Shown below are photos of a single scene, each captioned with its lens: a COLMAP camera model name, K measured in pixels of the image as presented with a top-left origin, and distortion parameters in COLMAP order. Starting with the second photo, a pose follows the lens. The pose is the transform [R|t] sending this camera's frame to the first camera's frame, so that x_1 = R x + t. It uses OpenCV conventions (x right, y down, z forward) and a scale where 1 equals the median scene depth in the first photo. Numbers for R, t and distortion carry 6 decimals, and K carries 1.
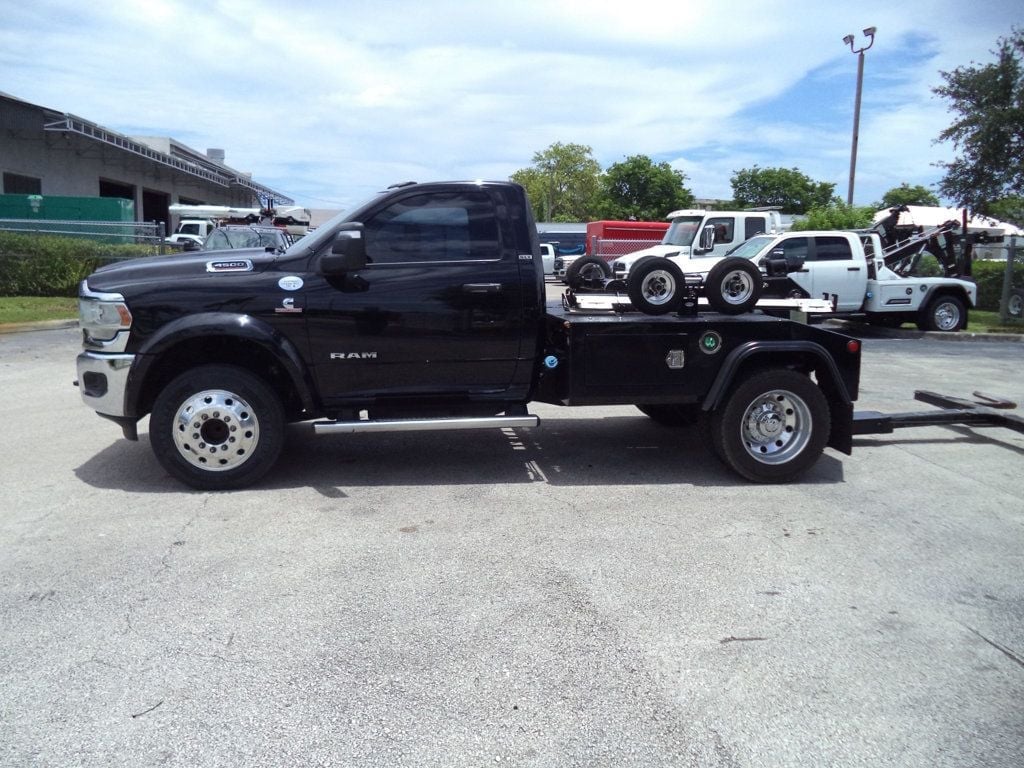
lens RADIAL K [[831.2, 0, 511.0], [0, 831.2, 405.8], [0, 0, 1]] dist [-0.033386, 0.002348]
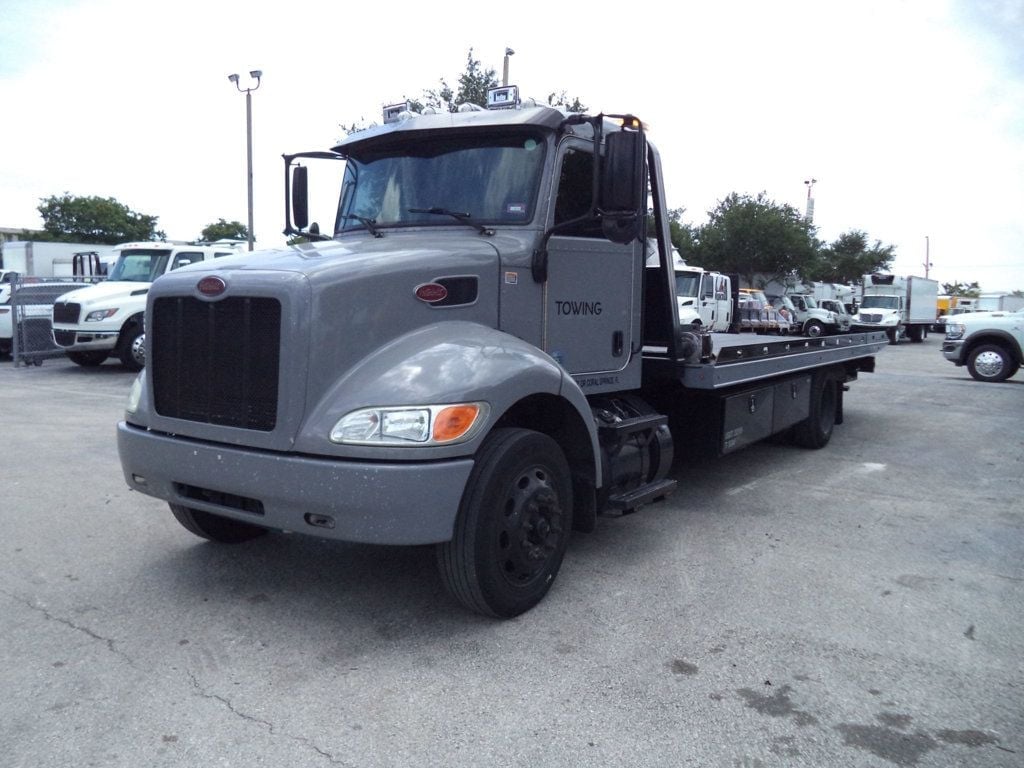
lens RADIAL K [[840.7, 0, 512.0], [0, 840.7, 384.0], [0, 0, 1]] dist [-0.029154, -0.002780]
pose [[0.694588, -0.088423, 0.713953, -0.576472], [0.135384, 0.990752, -0.009007, -0.081265], [-0.706554, 0.102914, 0.700136, 0.370289]]
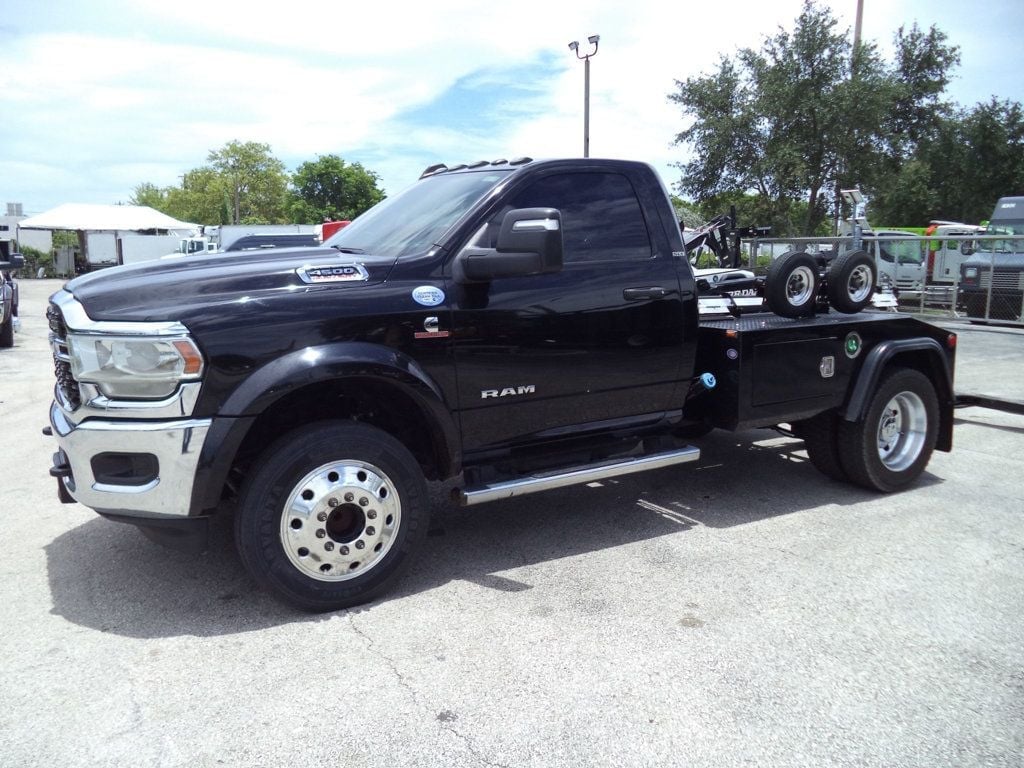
lens RADIAL K [[840.7, 0, 512.0], [0, 840.7, 384.0], [0, 0, 1]] dist [-0.029154, -0.002780]
pose [[0.926203, -0.077772, 0.368916, -0.432382], [0.088598, 0.995989, -0.012469, -0.054379], [-0.366467, 0.044234, 0.929379, 0.291614]]
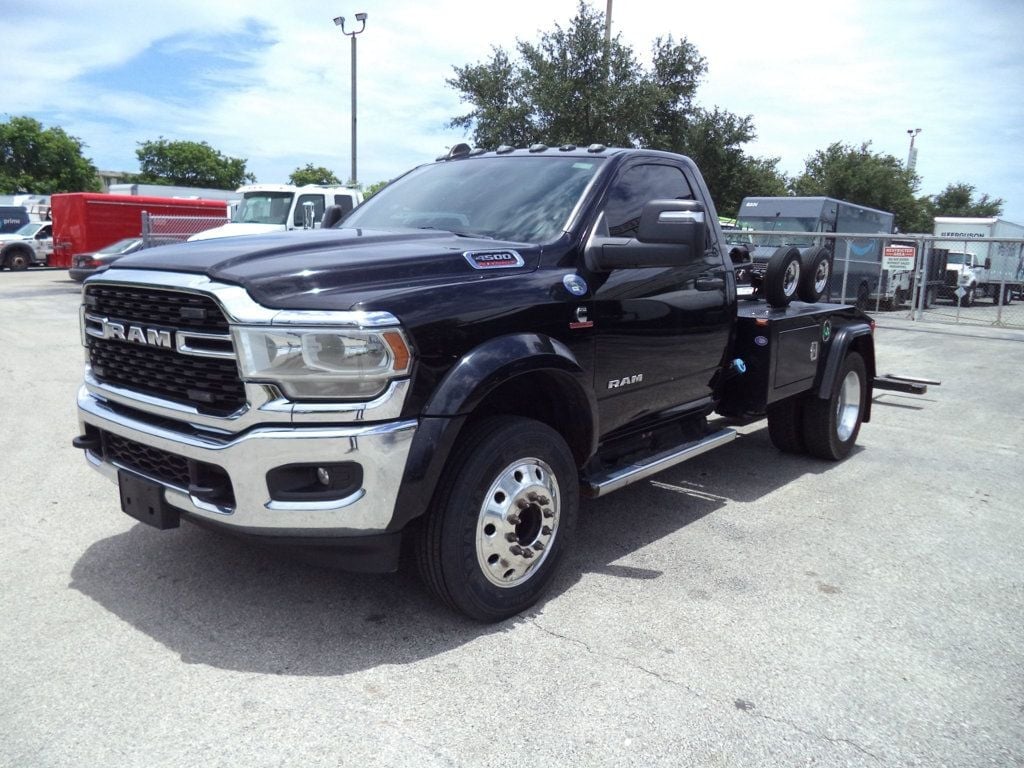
lens RADIAL K [[840.7, 0, 512.0], [0, 840.7, 384.0], [0, 0, 1]] dist [-0.029154, -0.002780]
pose [[0.754246, -0.108396, 0.647583, -0.701362], [0.108730, 0.993281, 0.039621, -0.092313], [-0.647527, 0.040528, 0.760964, 0.472096]]
